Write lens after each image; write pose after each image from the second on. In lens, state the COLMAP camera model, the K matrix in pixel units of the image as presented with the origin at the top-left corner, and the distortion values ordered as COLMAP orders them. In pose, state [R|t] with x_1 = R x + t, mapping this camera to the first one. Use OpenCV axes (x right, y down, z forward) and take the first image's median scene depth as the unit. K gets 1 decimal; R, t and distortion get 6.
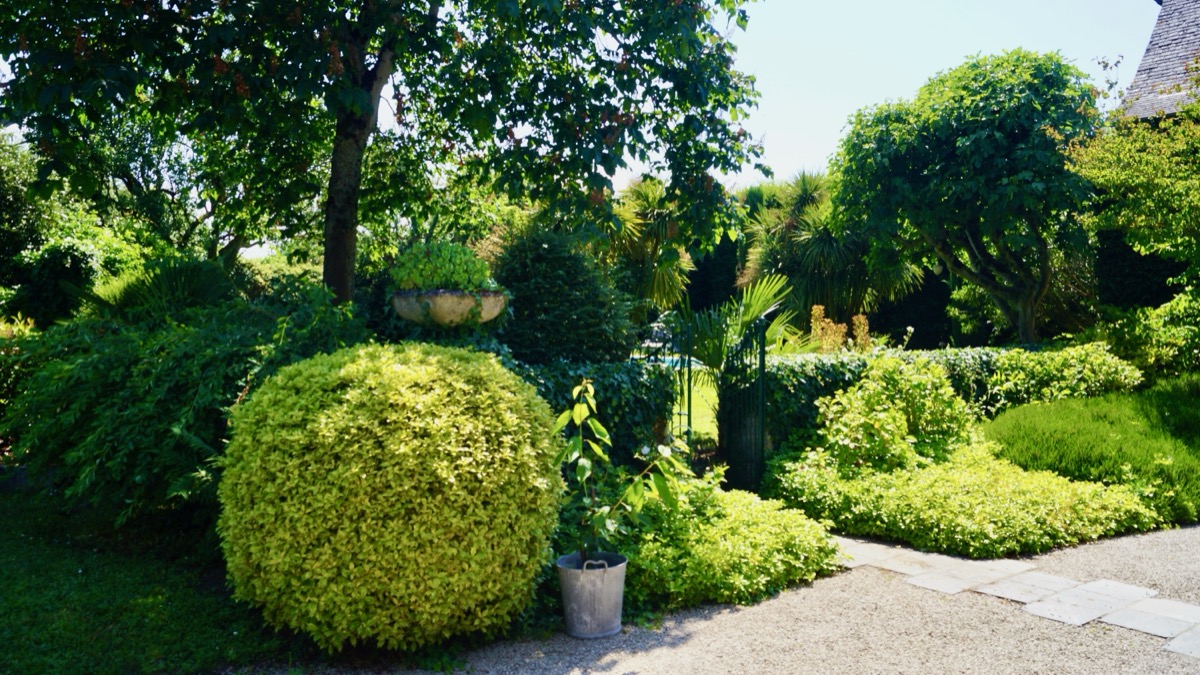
lens RADIAL K [[933.1, 0, 593.8], [0, 933.1, 344.1], [0, 0, 1]] dist [-0.005959, 0.009894]
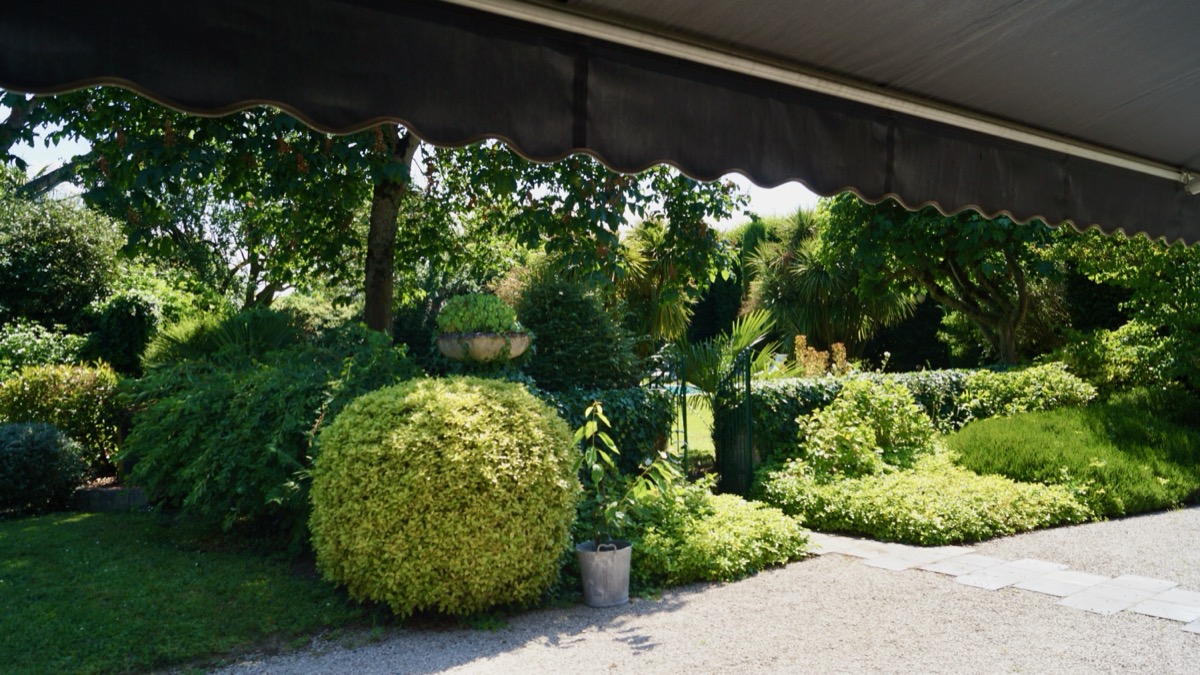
lens RADIAL K [[922.4, 0, 596.8], [0, 922.4, 345.2], [0, 0, 1]] dist [-0.014217, 0.019070]
pose [[0.999689, -0.022610, -0.010475, 0.004586], [0.022267, 0.999246, -0.031798, 0.000467], [0.011186, 0.031555, 0.999439, -0.164749]]
